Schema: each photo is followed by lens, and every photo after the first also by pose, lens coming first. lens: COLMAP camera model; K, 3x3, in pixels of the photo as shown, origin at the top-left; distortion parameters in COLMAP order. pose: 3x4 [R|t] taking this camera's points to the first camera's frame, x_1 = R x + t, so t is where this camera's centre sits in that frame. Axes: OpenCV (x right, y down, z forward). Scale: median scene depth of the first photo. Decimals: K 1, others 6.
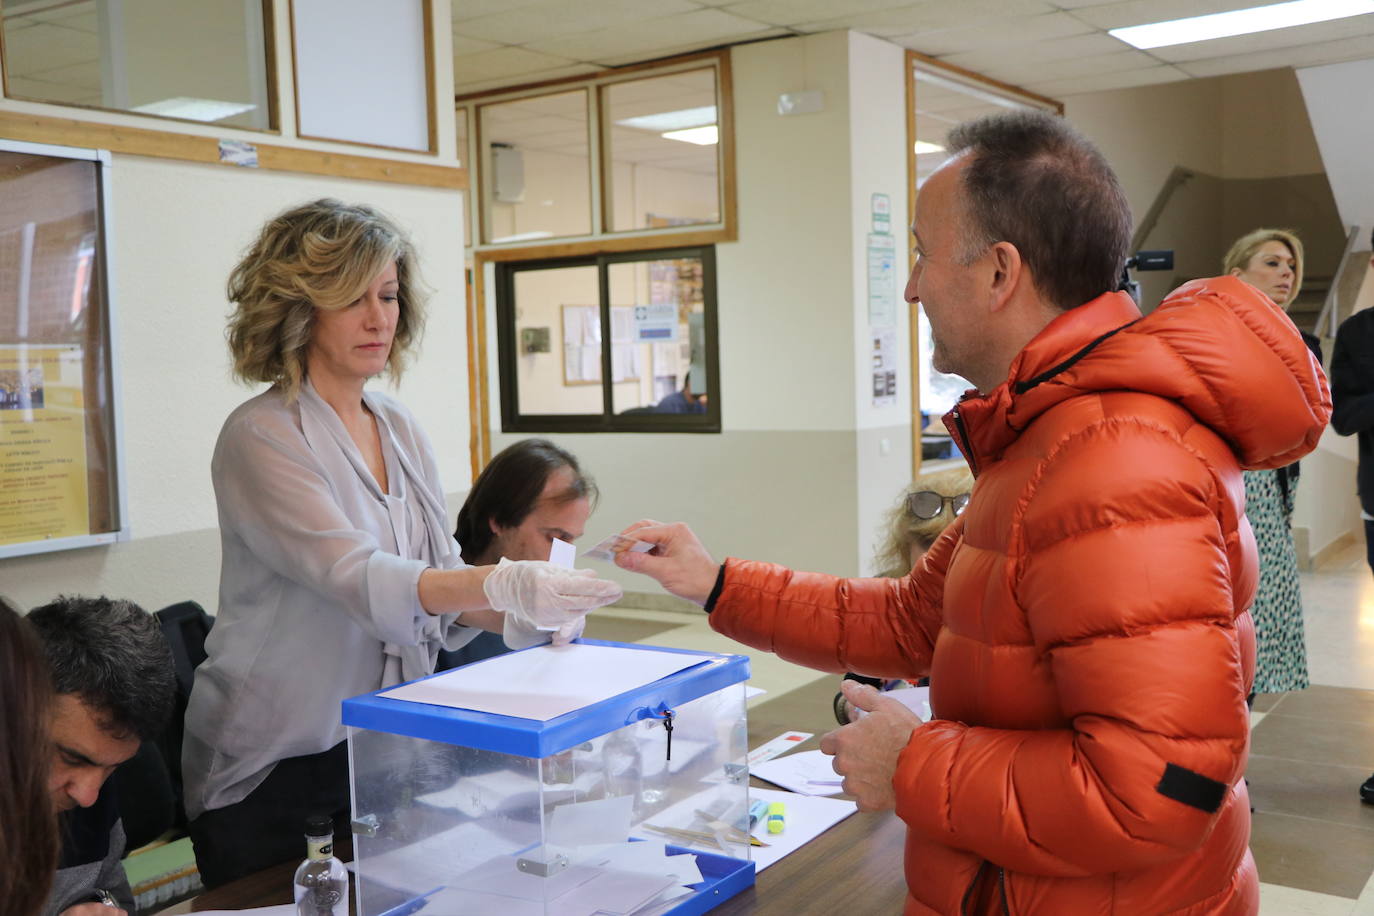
lens RADIAL K [[1431.6, 0, 696.6], [0, 1431.6, 454.0], [0, 0, 1]] dist [-0.001986, 0.000000]
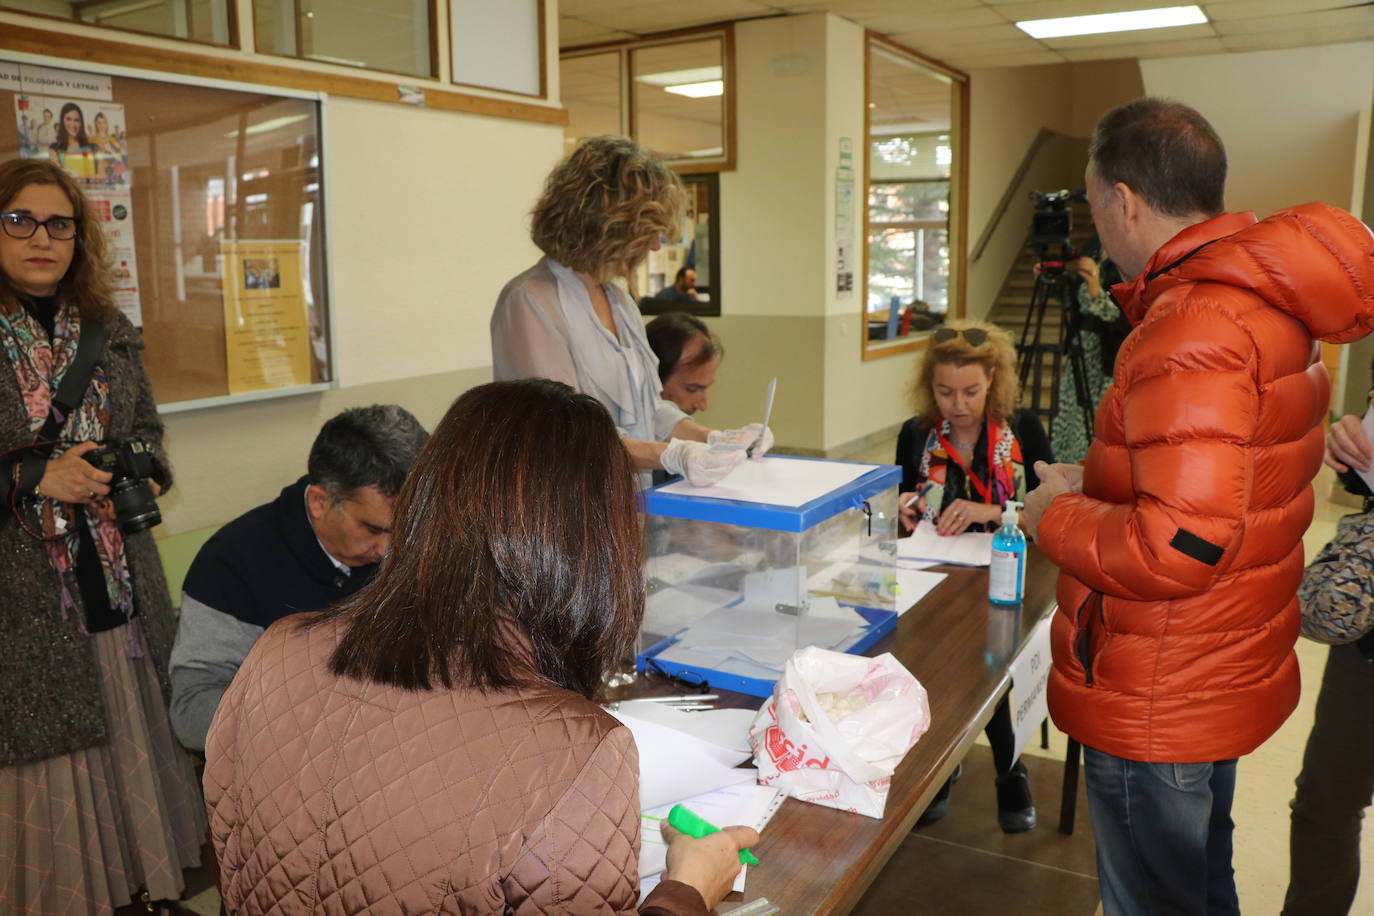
lens RADIAL K [[1099.0, 0, 580.0], [0, 1099.0, 478.0], [0, 0, 1]] dist [-0.149386, 0.100212]
pose [[0.999417, 0.007608, 0.033280, -0.149076], [-0.011621, 0.992447, 0.122124, 0.012053], [-0.032100, -0.122439, 0.991957, -0.020900]]
